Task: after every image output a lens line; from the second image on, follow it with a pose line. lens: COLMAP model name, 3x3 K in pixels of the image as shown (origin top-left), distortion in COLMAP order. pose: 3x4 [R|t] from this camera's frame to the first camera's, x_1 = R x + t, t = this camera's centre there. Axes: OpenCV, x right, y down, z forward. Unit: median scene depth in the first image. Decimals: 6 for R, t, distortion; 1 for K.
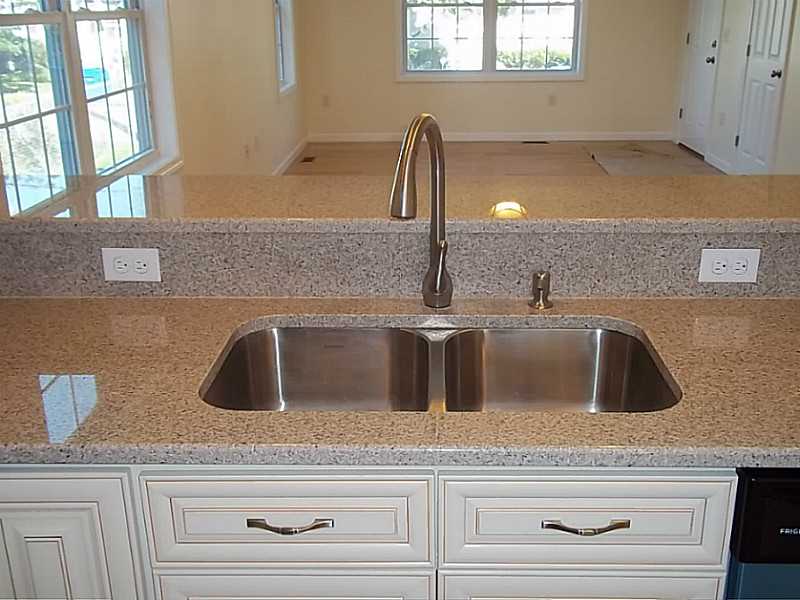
lens RADIAL K [[851.3, 0, 400.0], [0, 851.3, 300.0], [0, 0, 1]] dist [0.005464, -0.007430]
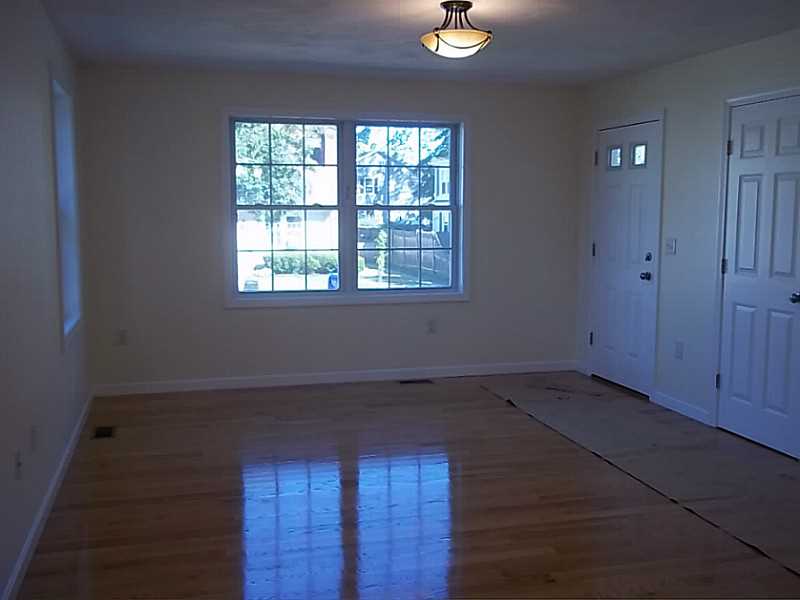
lens RADIAL K [[851.3, 0, 400.0], [0, 851.3, 300.0], [0, 0, 1]] dist [0.005464, -0.007430]
pose [[0.957092, -0.022547, 0.288907, -0.073581], [0.088179, 0.972352, -0.216234, -0.097652], [-0.276044, 0.232431, 0.932618, 0.295834]]
